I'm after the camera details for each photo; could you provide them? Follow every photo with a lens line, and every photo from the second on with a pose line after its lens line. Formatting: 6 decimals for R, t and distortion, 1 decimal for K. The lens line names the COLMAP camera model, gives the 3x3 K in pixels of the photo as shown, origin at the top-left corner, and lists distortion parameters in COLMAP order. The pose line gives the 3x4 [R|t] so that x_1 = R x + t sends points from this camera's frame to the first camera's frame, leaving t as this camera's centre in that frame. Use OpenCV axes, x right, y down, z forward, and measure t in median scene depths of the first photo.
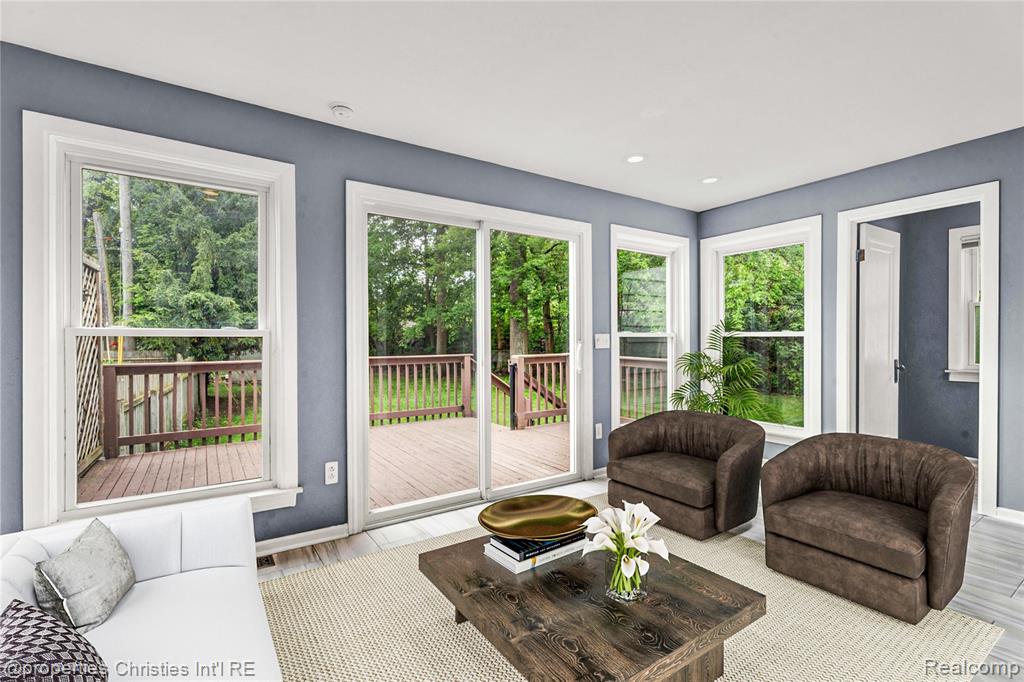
lens RADIAL K [[461.1, 0, 505.1], [0, 461.1, 342.9], [0, 0, 1]] dist [0.002525, -0.001061]
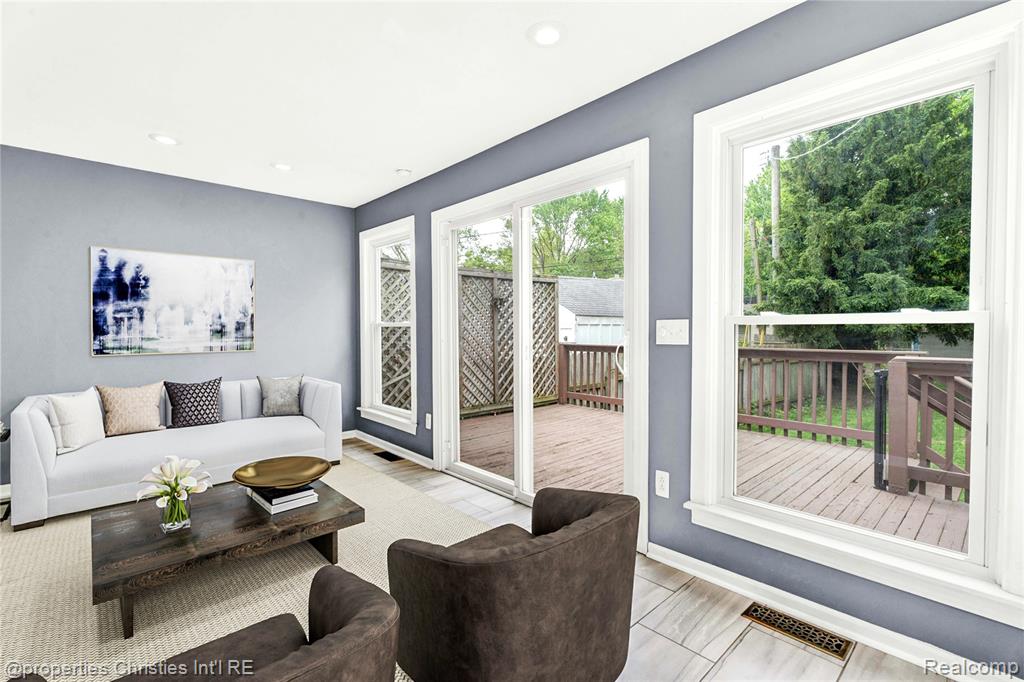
lens RADIAL K [[461.1, 0, 504.8], [0, 461.1, 342.1], [0, 0, 1]] dist [0.002525, -0.001061]
pose [[0.141835, 0.023467, -0.989612, 0.965715], [0.003316, 0.999702, 0.024181, -0.001625], [0.989885, -0.006711, 0.141715, 0.917736]]
